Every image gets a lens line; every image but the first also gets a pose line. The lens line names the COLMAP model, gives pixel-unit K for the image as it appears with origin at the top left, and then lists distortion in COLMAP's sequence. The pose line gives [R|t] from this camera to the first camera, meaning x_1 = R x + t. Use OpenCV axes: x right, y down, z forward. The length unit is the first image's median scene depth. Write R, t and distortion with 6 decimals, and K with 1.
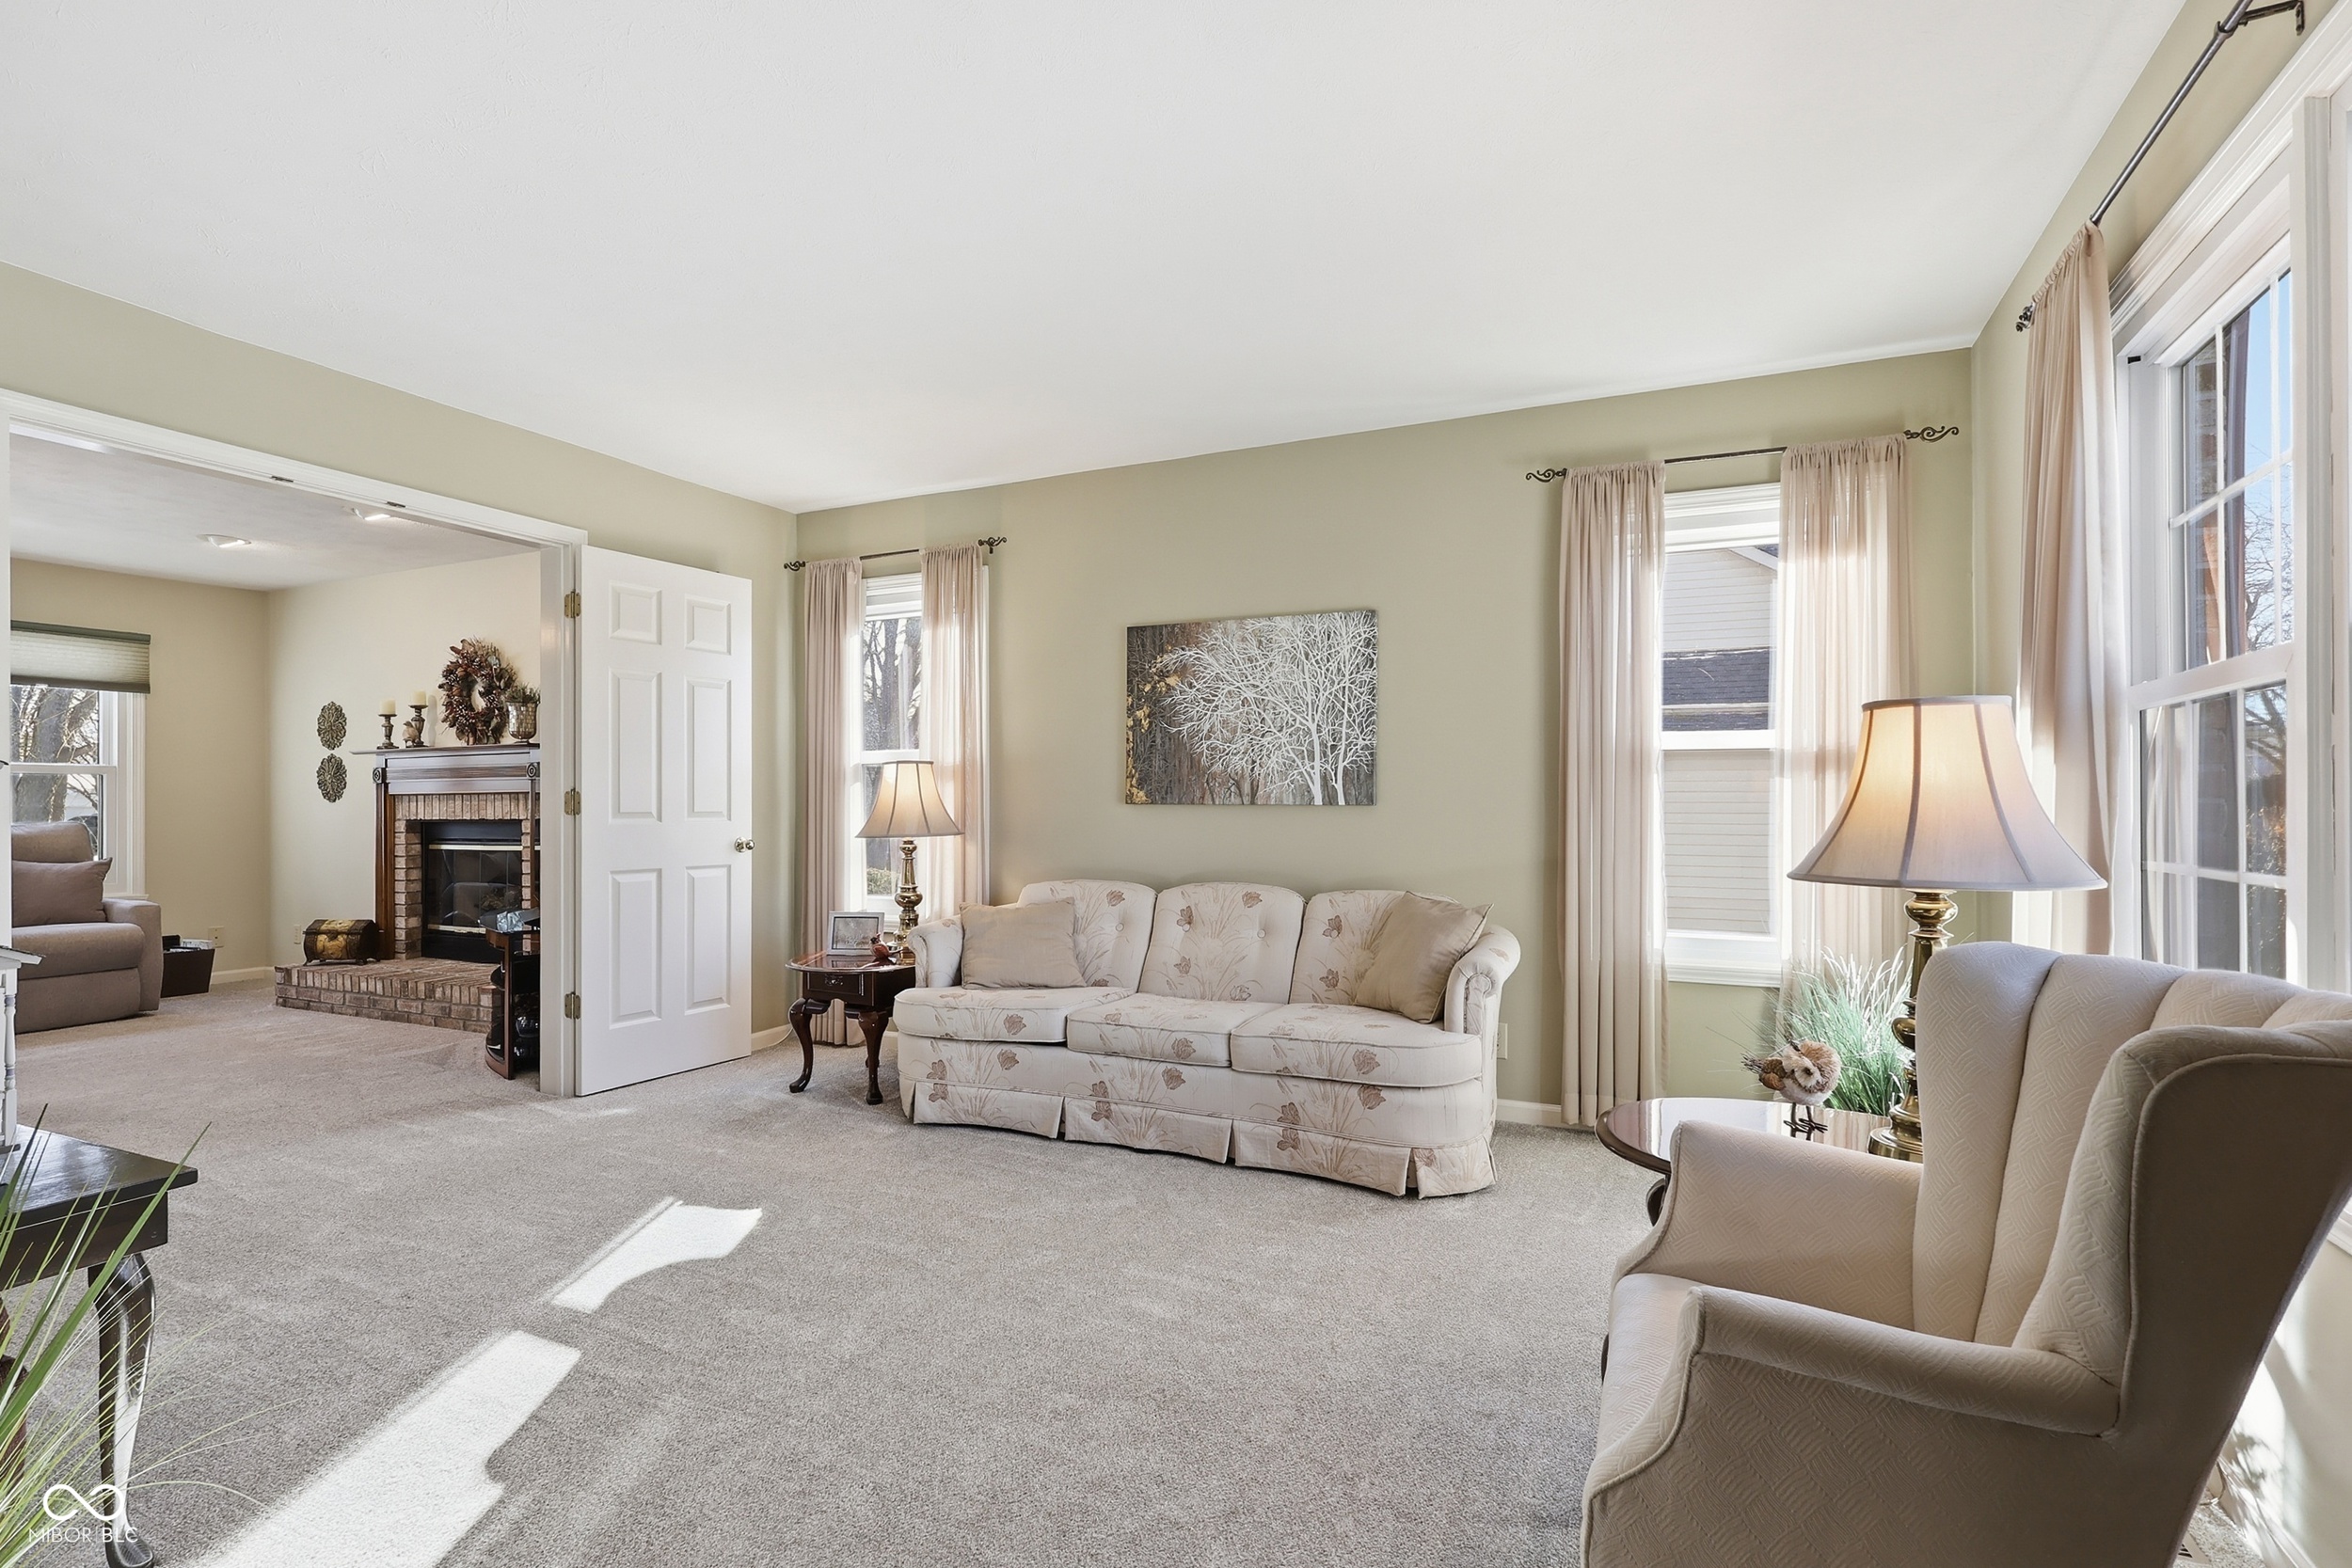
lens RADIAL K [[1100.9, 0, 1175.3], [0, 1100.9, 801.3], [0, 0, 1]] dist [-0.004155, 0.002513]
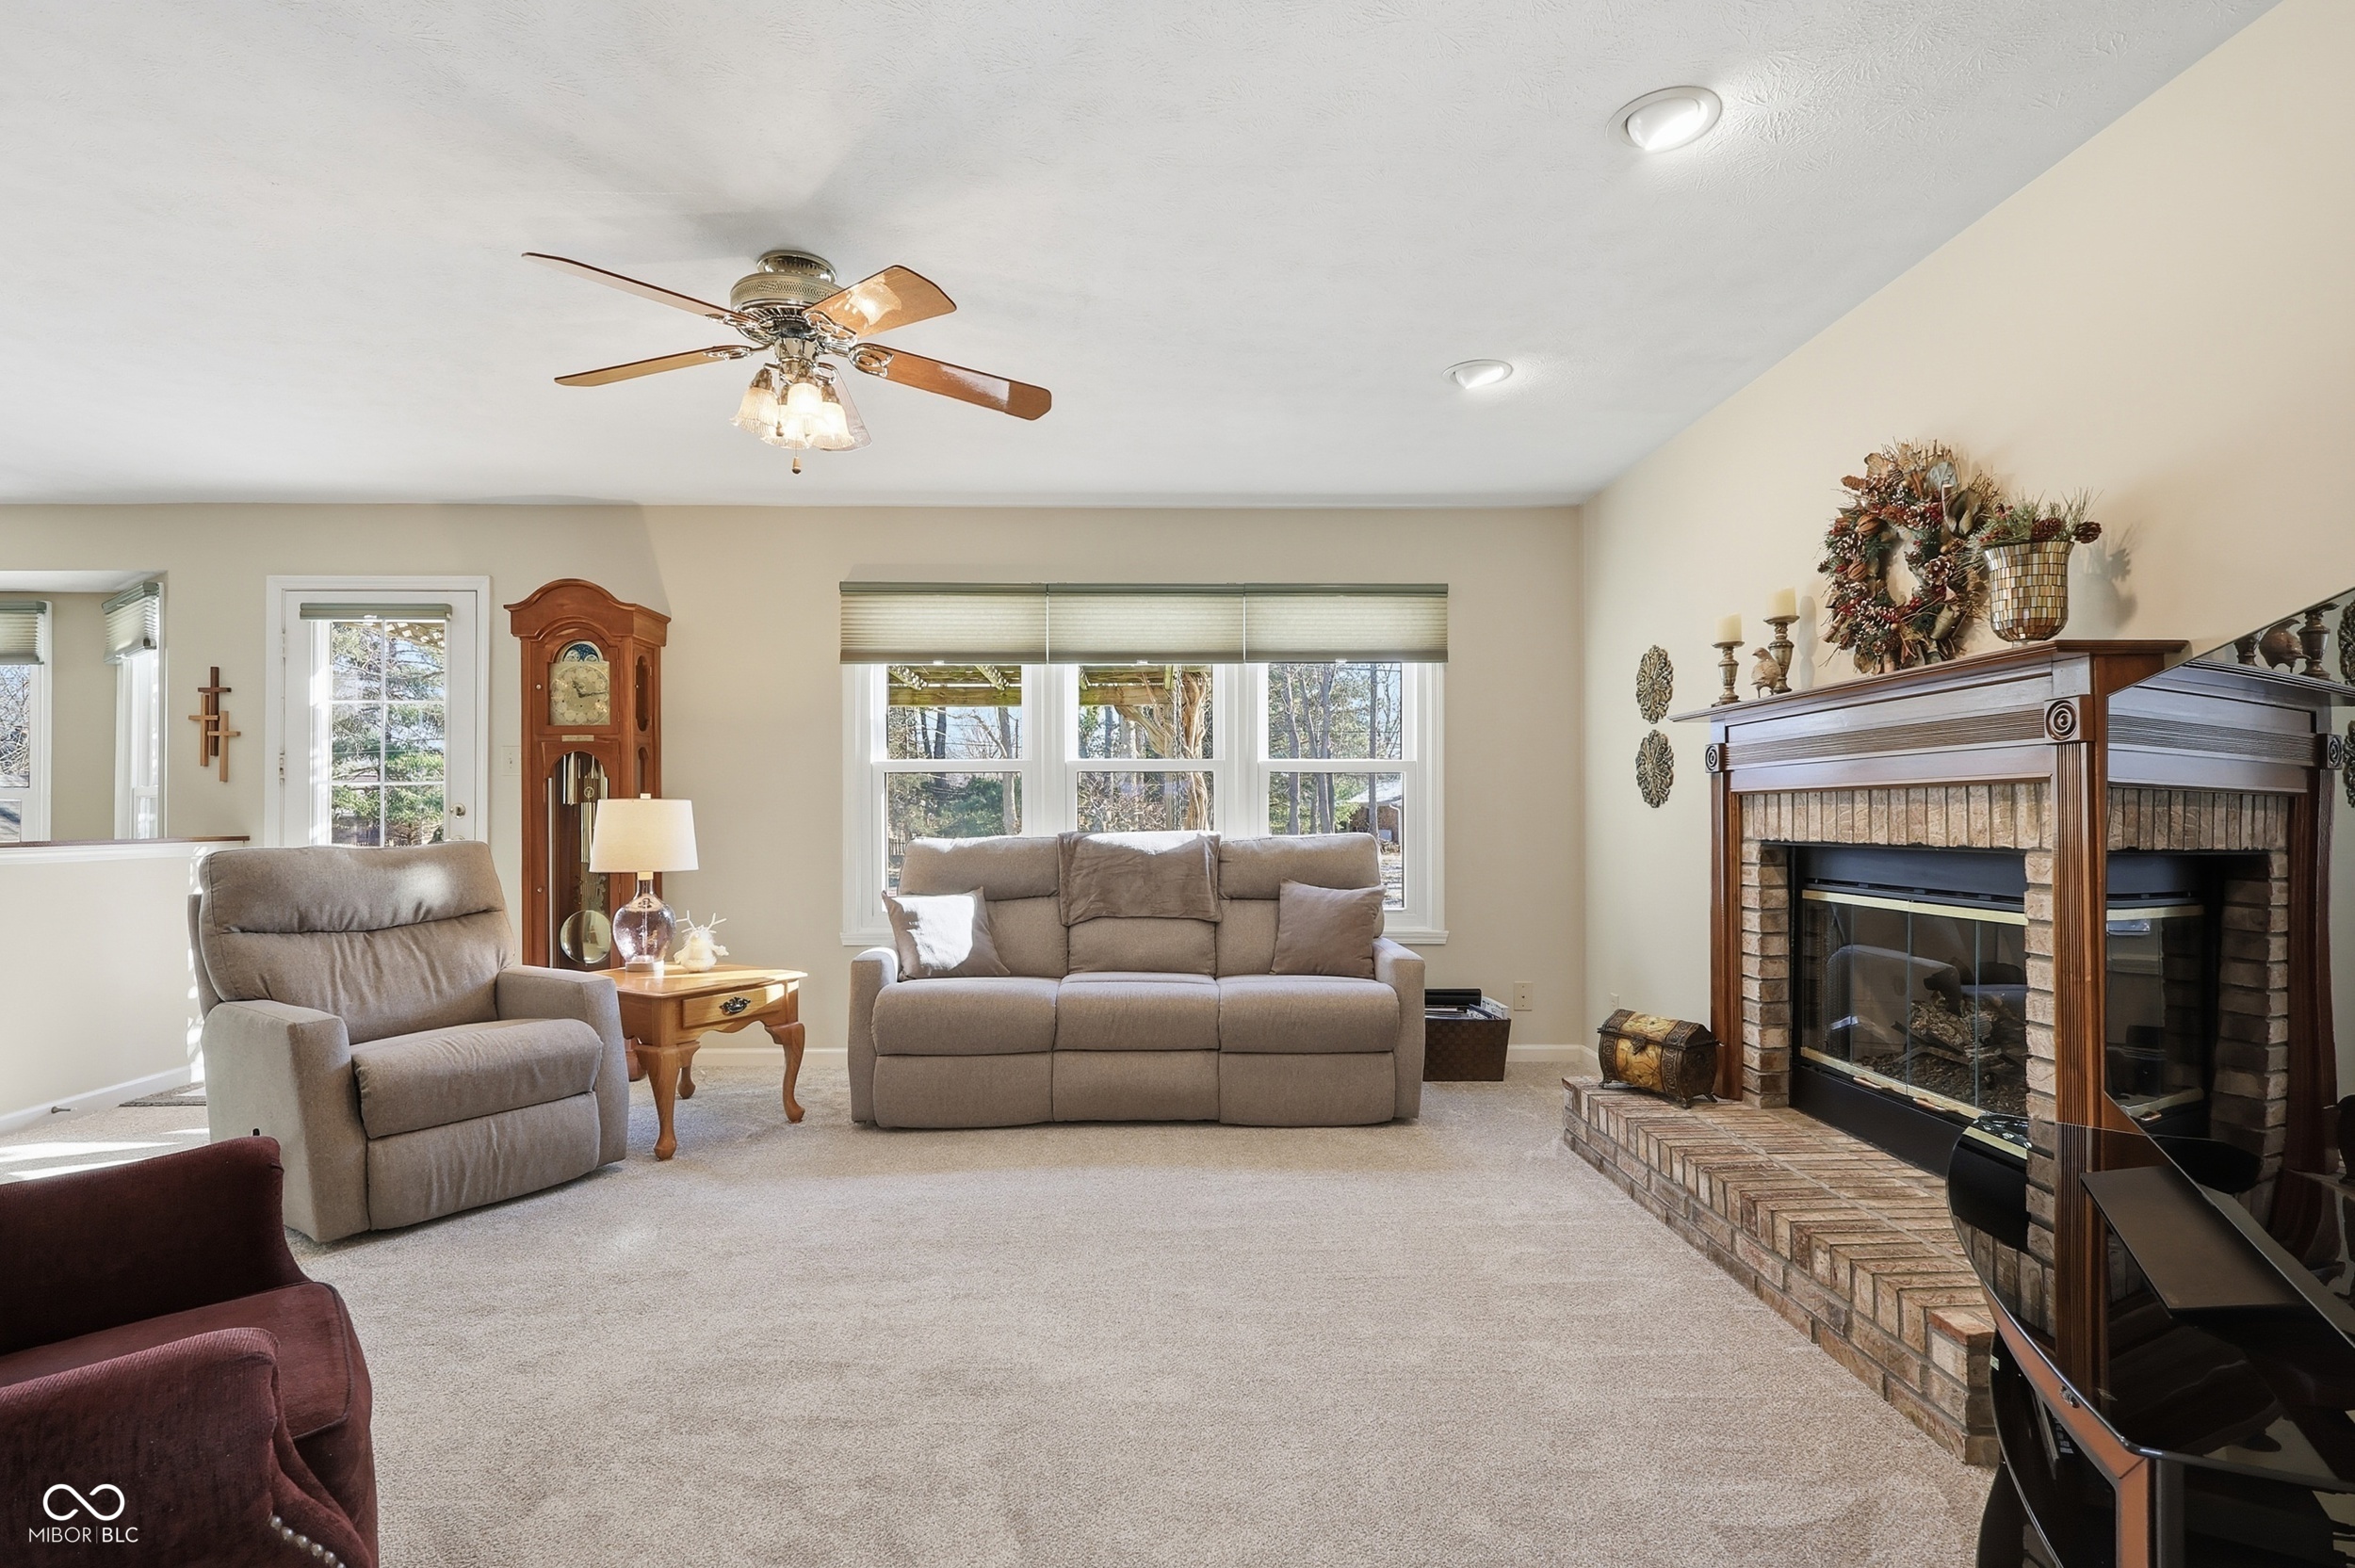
lens RADIAL K [[1102.3, 0, 1181.6], [0, 1102.3, 811.9], [0, 0, 1]] dist [-0.004155, 0.002513]
pose [[0.438898, -0.001483, -0.898536, -0.380862], [0.004203, 0.999991, 0.000403, 0.002210], [0.898527, -0.003953, 0.438900, 0.569178]]
